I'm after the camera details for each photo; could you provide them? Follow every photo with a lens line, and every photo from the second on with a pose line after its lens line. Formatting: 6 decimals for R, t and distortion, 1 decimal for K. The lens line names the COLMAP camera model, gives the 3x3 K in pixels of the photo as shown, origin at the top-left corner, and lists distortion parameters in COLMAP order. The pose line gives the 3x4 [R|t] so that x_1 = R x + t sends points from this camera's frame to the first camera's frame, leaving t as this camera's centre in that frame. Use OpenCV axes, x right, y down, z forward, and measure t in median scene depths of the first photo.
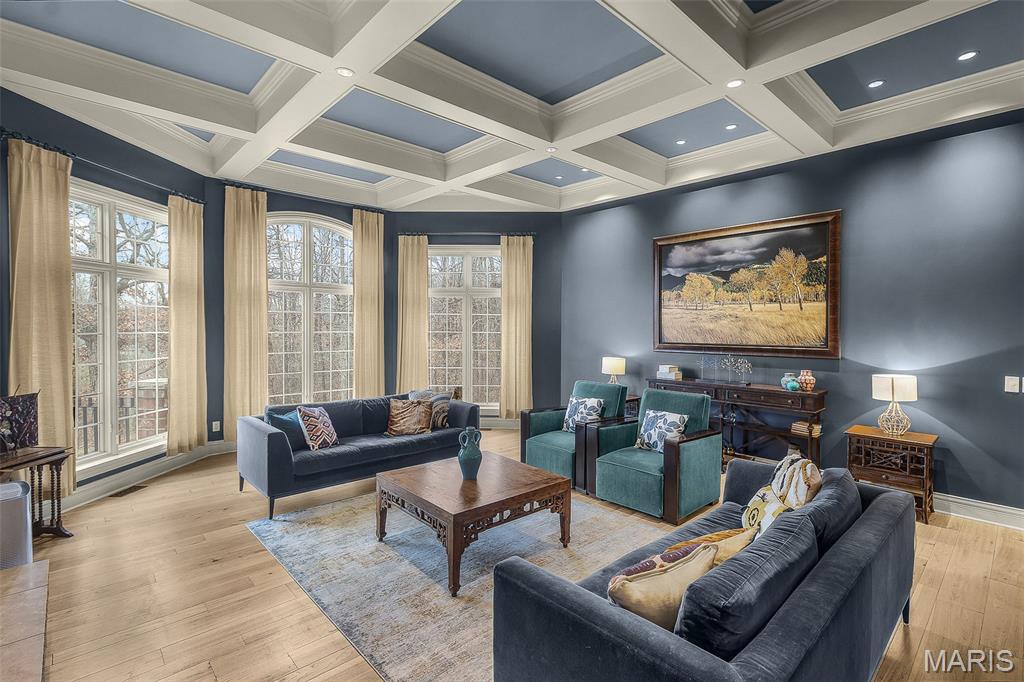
lens RADIAL K [[484.3, 0, 529.2], [0, 484.3, 313.8], [0, 0, 1]] dist [0.002566, 0.000269]
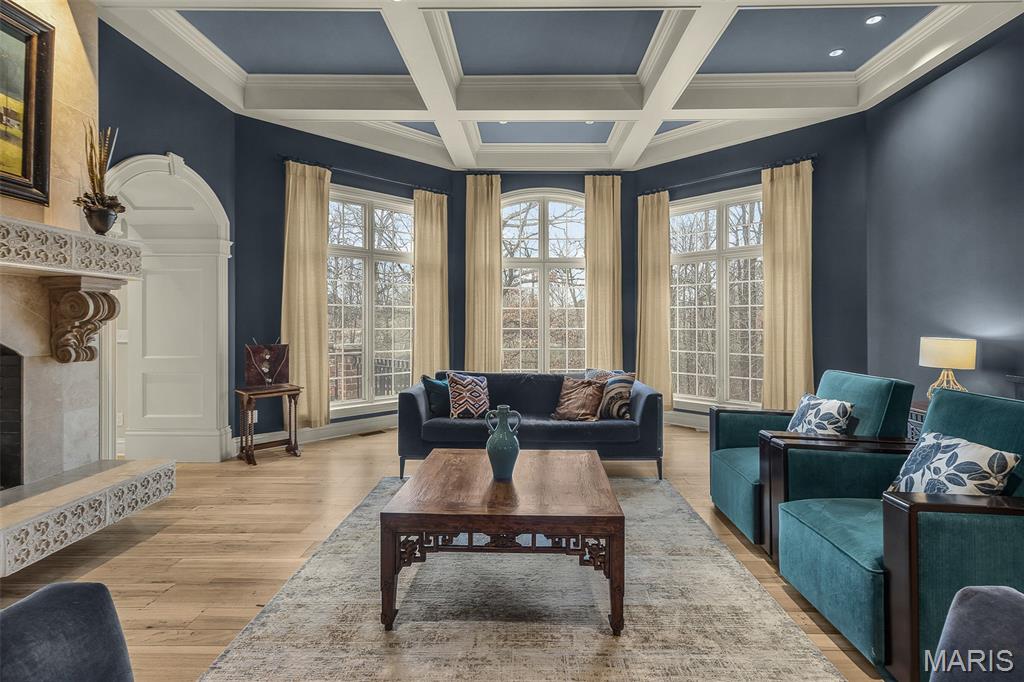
lens RADIAL K [[484.3, 0, 529.2], [0, 484.3, 313.8], [0, 0, 1]] dist [0.002566, 0.000269]
pose [[0.717426, -0.020045, -0.696347, 0.266118], [0.021458, 0.999747, -0.006670, 0.068690], [0.696304, -0.010157, 0.717675, 0.339598]]
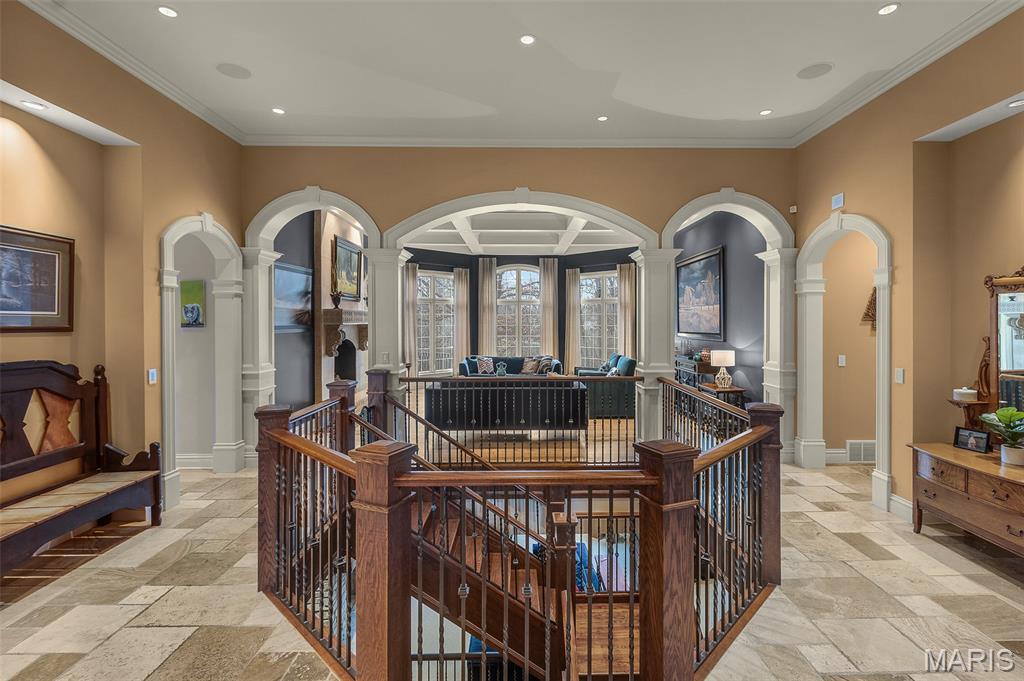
lens RADIAL K [[484.3, 0, 529.2], [0, 484.3, 313.3], [0, 0, 1]] dist [0.002566, 0.000269]
pose [[0.736110, -0.016909, -0.676651, 1.109307], [0.021978, 0.999758, -0.001074, -0.008913], [0.676505, -0.014081, 0.736303, -0.490981]]
